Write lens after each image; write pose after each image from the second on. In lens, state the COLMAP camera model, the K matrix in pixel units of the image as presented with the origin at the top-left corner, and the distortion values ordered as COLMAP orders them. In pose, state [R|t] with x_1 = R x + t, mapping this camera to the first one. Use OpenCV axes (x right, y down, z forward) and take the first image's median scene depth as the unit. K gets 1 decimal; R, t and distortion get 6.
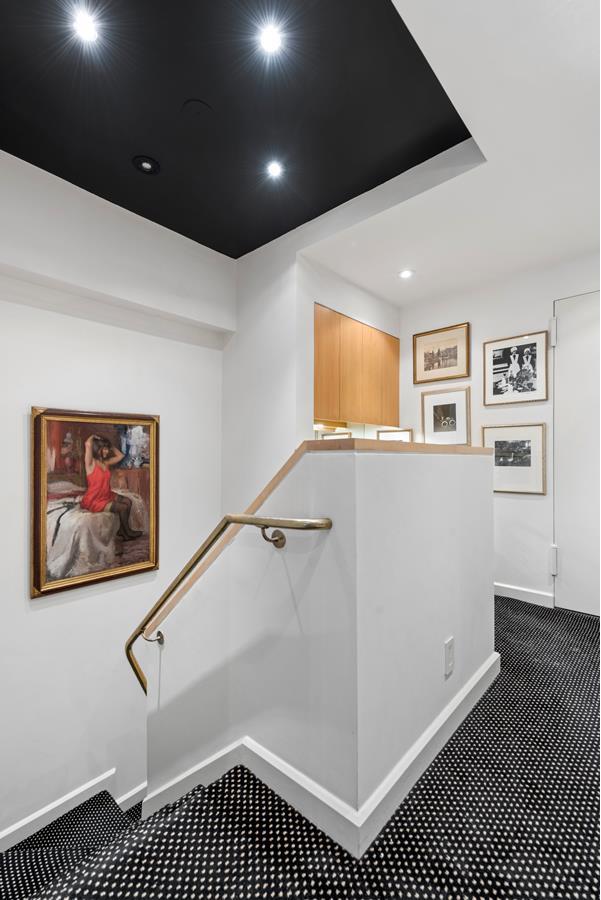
lens RADIAL K [[418.3, 0, 300.5], [0, 418.3, 450.0], [0, 0, 1]] dist [0.000646, 0.000091]
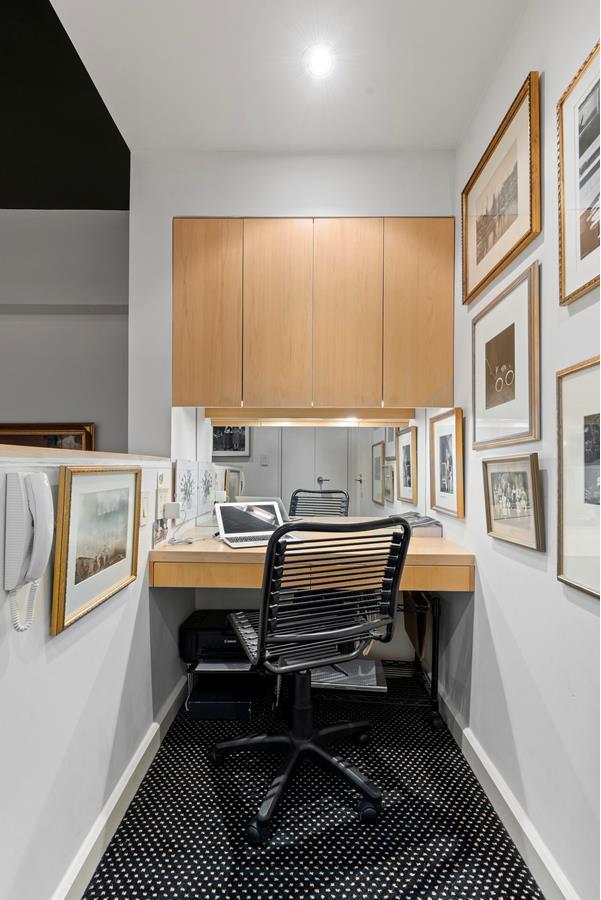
lens RADIAL K [[418.3, 0, 300.5], [0, 418.3, 450.0], [0, 0, 1]] dist [0.000646, 0.000091]
pose [[0.648755, -0.029453, -0.760427, 0.519237], [0.009825, 0.999492, -0.030331, 0.005700], [0.760934, 0.012206, 0.648715, 0.632796]]
